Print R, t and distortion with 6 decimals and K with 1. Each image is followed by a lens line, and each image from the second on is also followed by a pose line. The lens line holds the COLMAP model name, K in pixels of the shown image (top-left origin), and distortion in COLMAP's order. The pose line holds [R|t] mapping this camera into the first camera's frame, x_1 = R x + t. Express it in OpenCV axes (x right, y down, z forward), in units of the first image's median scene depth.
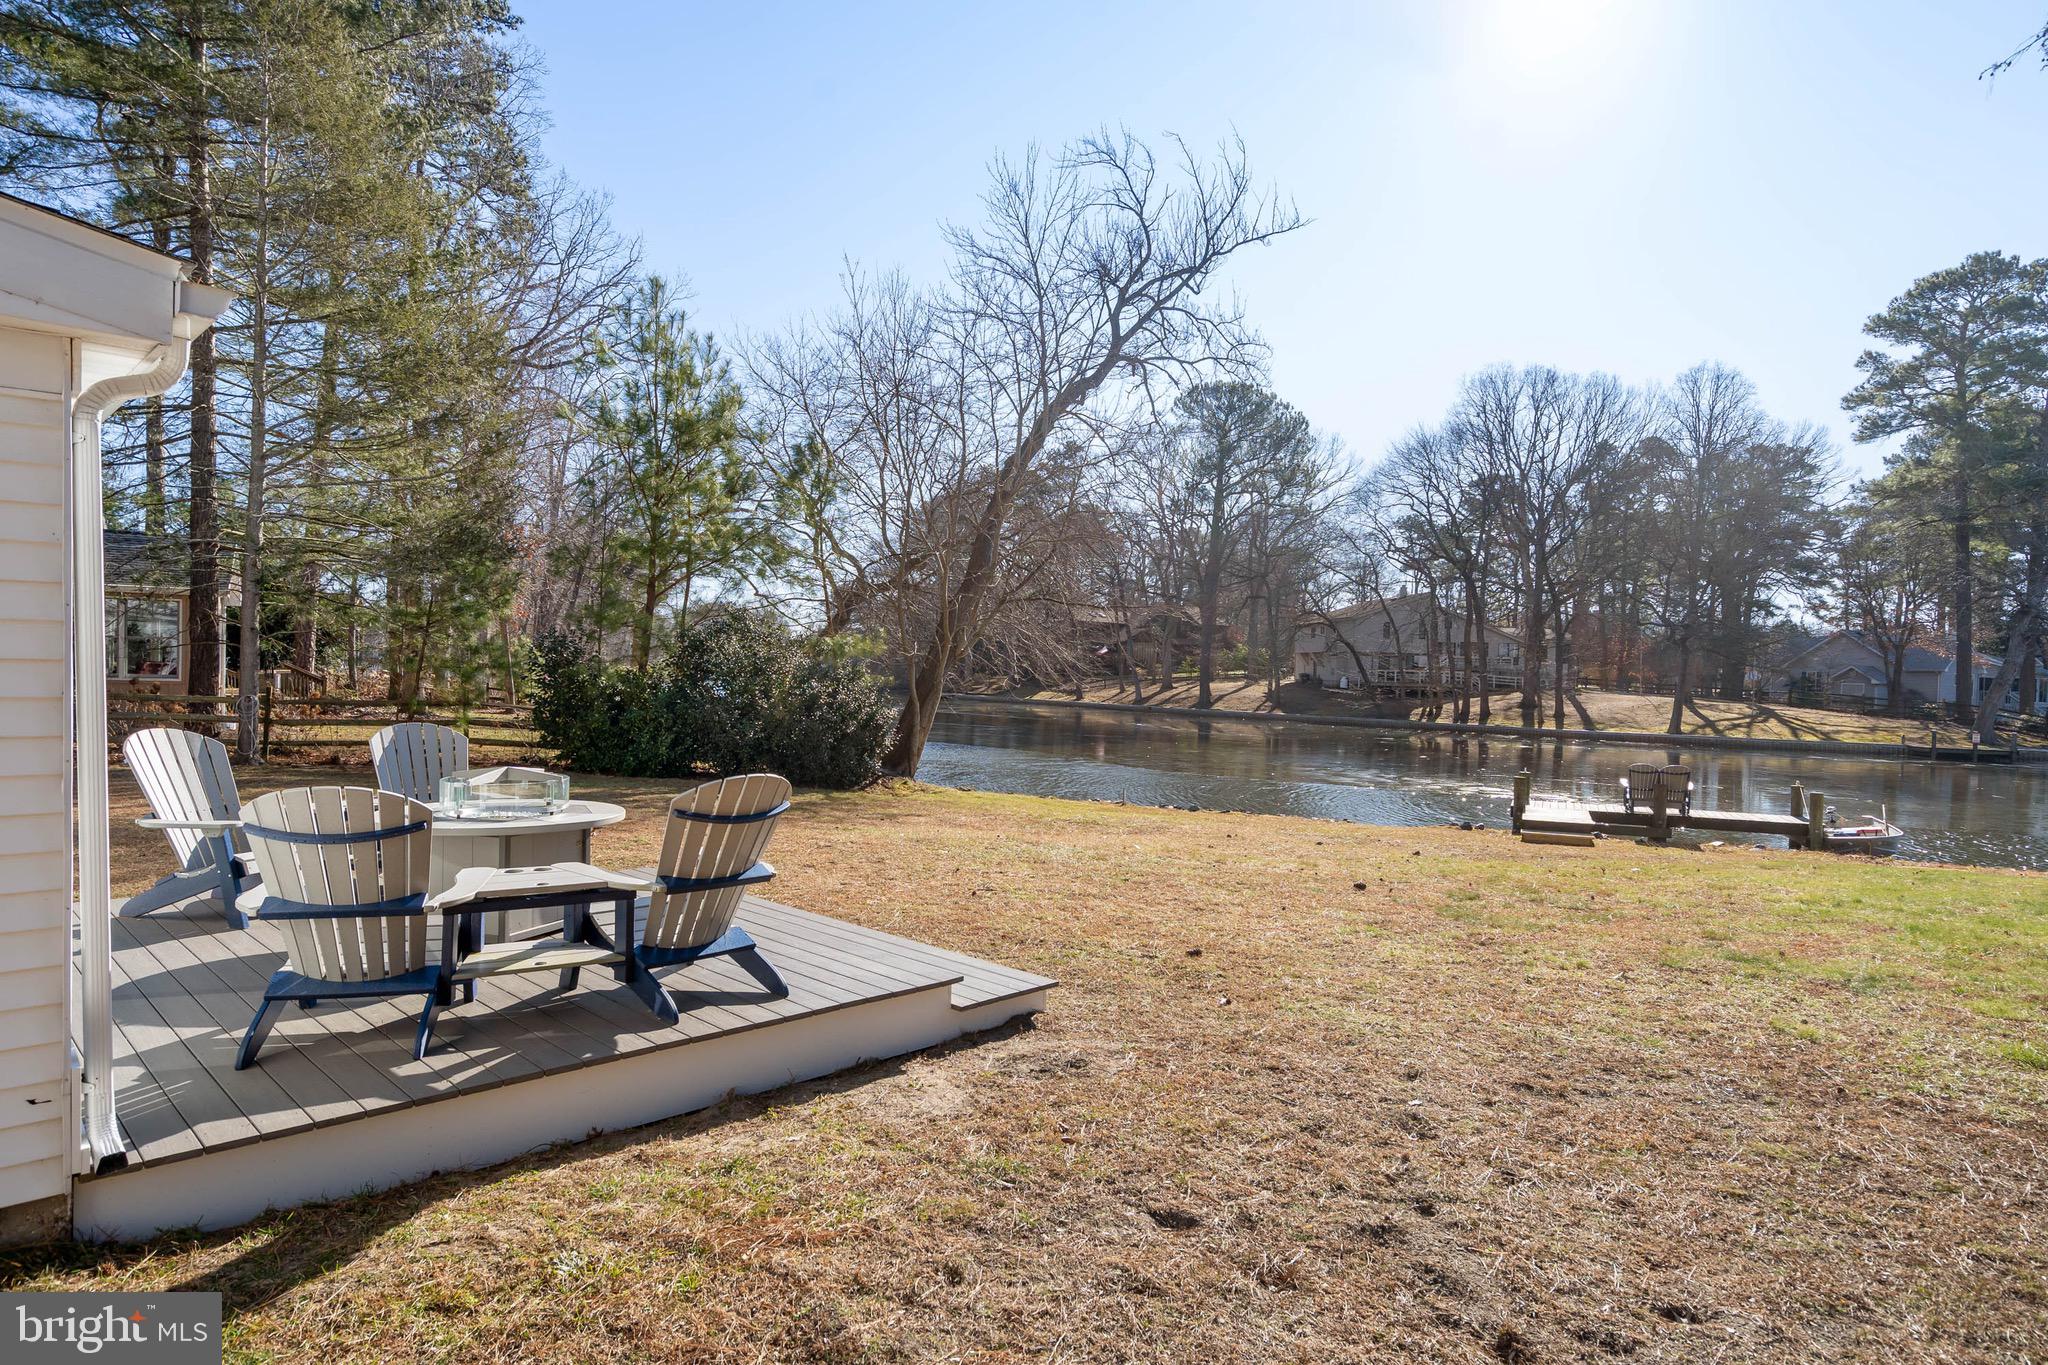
lens RADIAL K [[1195.9, 0, 1024.0], [0, 1195.9, 682.5], [0, 0, 1]] dist [0.001018, 0.000697]
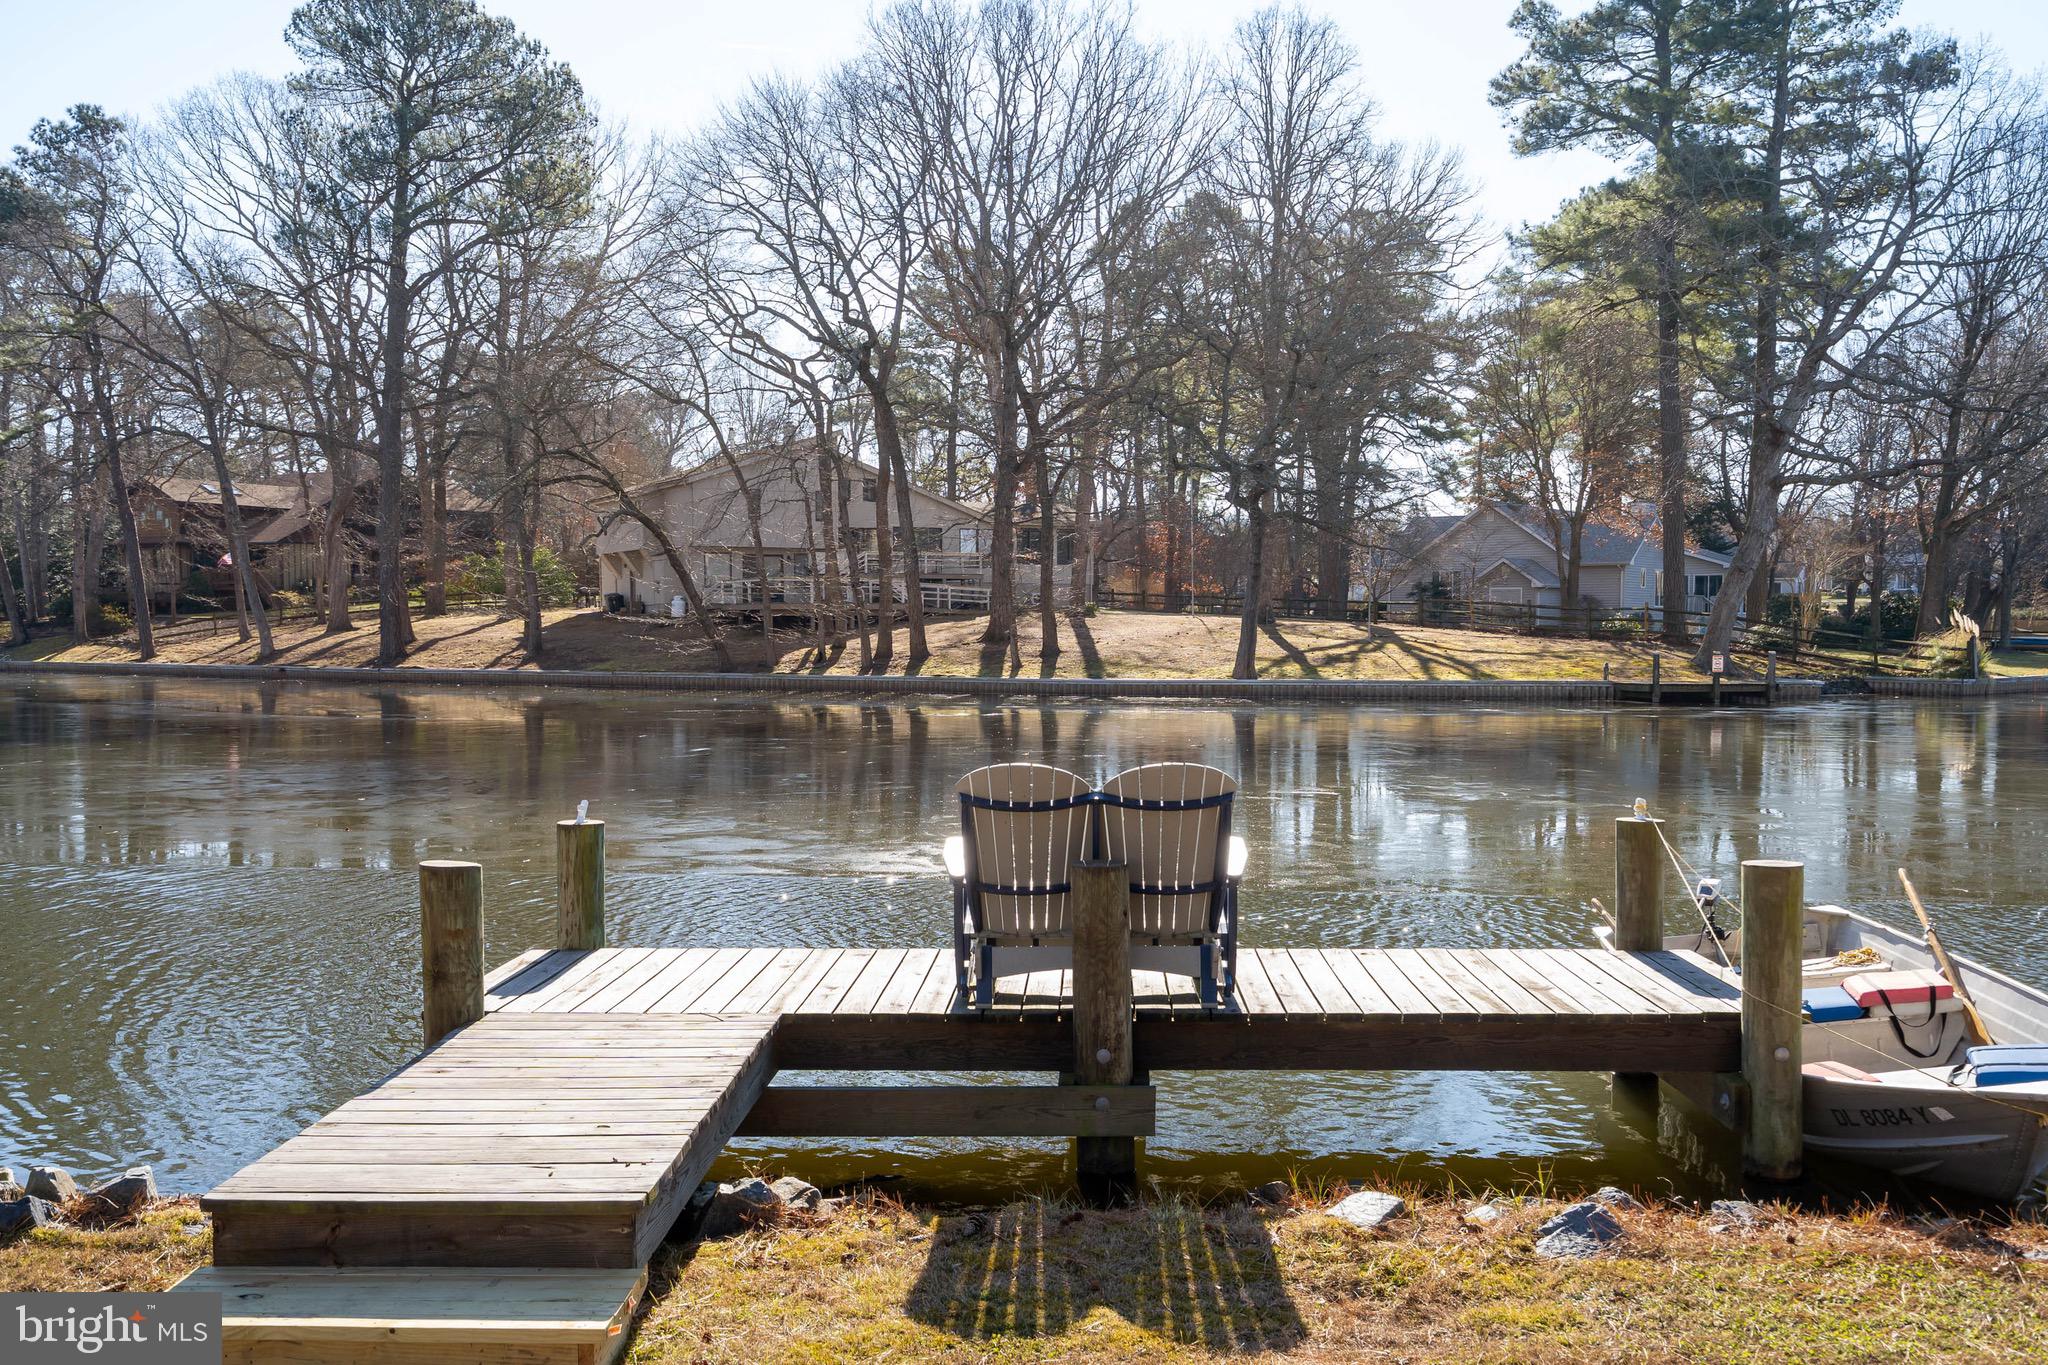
lens RADIAL K [[1883.5, 0, 1020.0], [0, 1883.5, 732.0], [0, 0, 1]] dist [0.003747, 0.007830]
pose [[0.930326, -0.047335, 0.363665, 0.127132], [0.028682, 0.997989, 0.056523, 0.014291], [-0.365609, -0.042154, 0.929813, 0.223384]]
